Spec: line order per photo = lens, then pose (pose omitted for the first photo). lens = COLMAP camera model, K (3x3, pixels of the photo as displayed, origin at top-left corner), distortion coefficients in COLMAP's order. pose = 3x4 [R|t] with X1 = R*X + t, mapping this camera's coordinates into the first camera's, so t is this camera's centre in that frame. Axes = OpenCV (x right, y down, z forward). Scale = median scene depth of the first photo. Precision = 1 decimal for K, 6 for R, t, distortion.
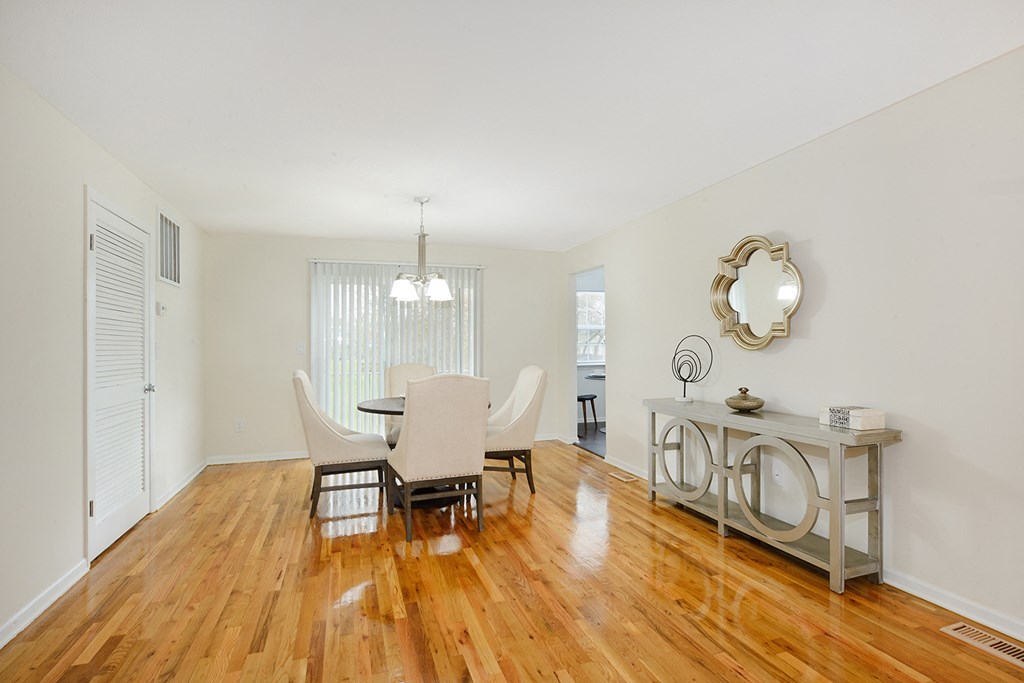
lens RADIAL K [[506.9, 0, 509.1], [0, 506.9, 332.7], [0, 0, 1]] dist [-0.035893, -0.000178]
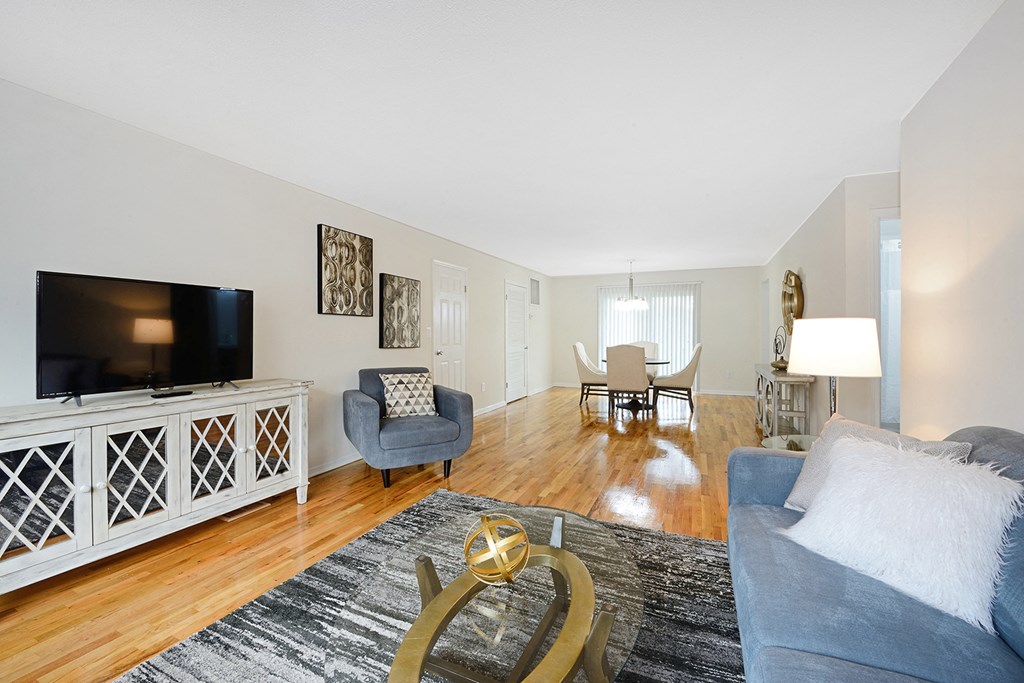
lens RADIAL K [[417.6, 0, 508.5], [0, 417.6, 332.0], [0, 0, 1]] dist [-0.015802, -0.000041]
pose [[0.741973, 0.004919, -0.670412, 0.677513], [0.013854, 0.999647, 0.022667, -0.021753], [0.670287, -0.026106, 0.741643, -0.686771]]
